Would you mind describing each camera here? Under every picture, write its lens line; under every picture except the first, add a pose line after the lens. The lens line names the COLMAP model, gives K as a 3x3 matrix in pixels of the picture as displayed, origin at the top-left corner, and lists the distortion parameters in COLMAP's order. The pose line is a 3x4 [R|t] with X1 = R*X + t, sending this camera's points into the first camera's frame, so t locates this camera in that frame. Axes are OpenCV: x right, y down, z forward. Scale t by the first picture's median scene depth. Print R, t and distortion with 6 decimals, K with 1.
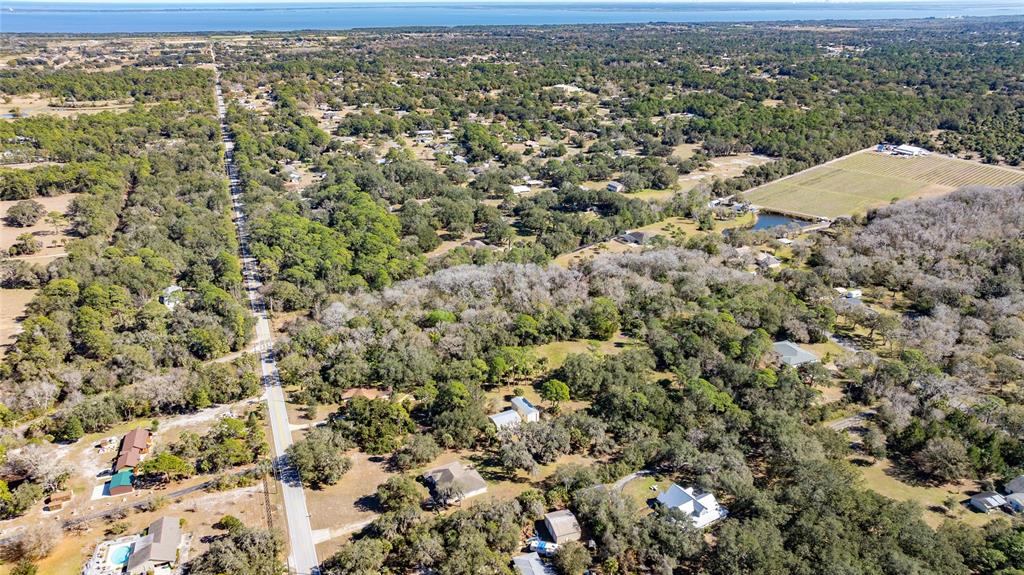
lens RADIAL K [[729.9, 0, 514.3], [0, 729.9, 290.4], [0, 0, 1]] dist [-0.025264, 0.042879]
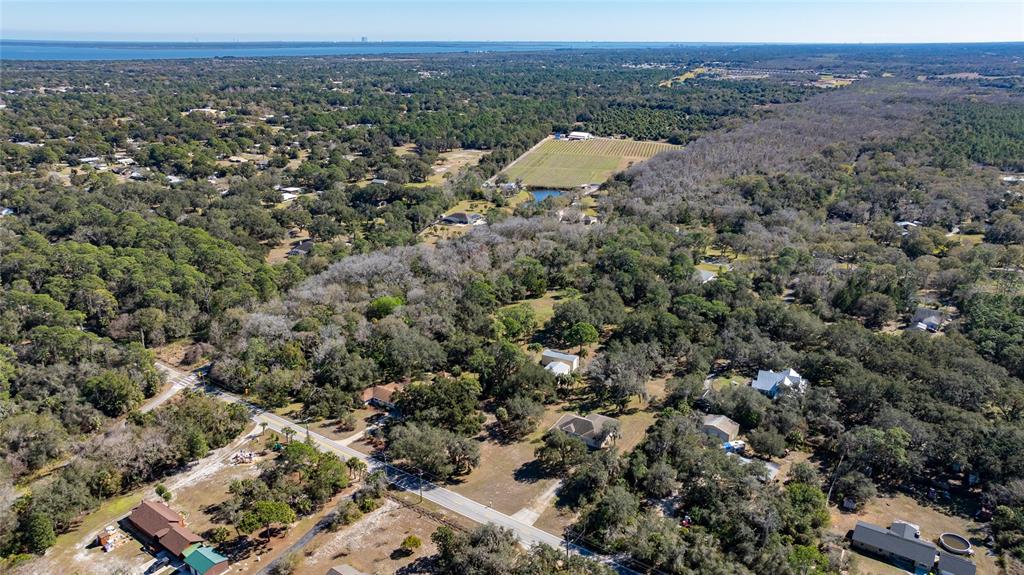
lens RADIAL K [[729.9, 0, 514.3], [0, 729.9, 290.4], [0, 0, 1]] dist [-0.025264, 0.042879]
pose [[0.837525, -0.174472, 0.517794, -0.494737], [0.198702, 0.980020, 0.008822, 0.050812], [-0.508988, 0.095498, 0.855460, 0.187838]]
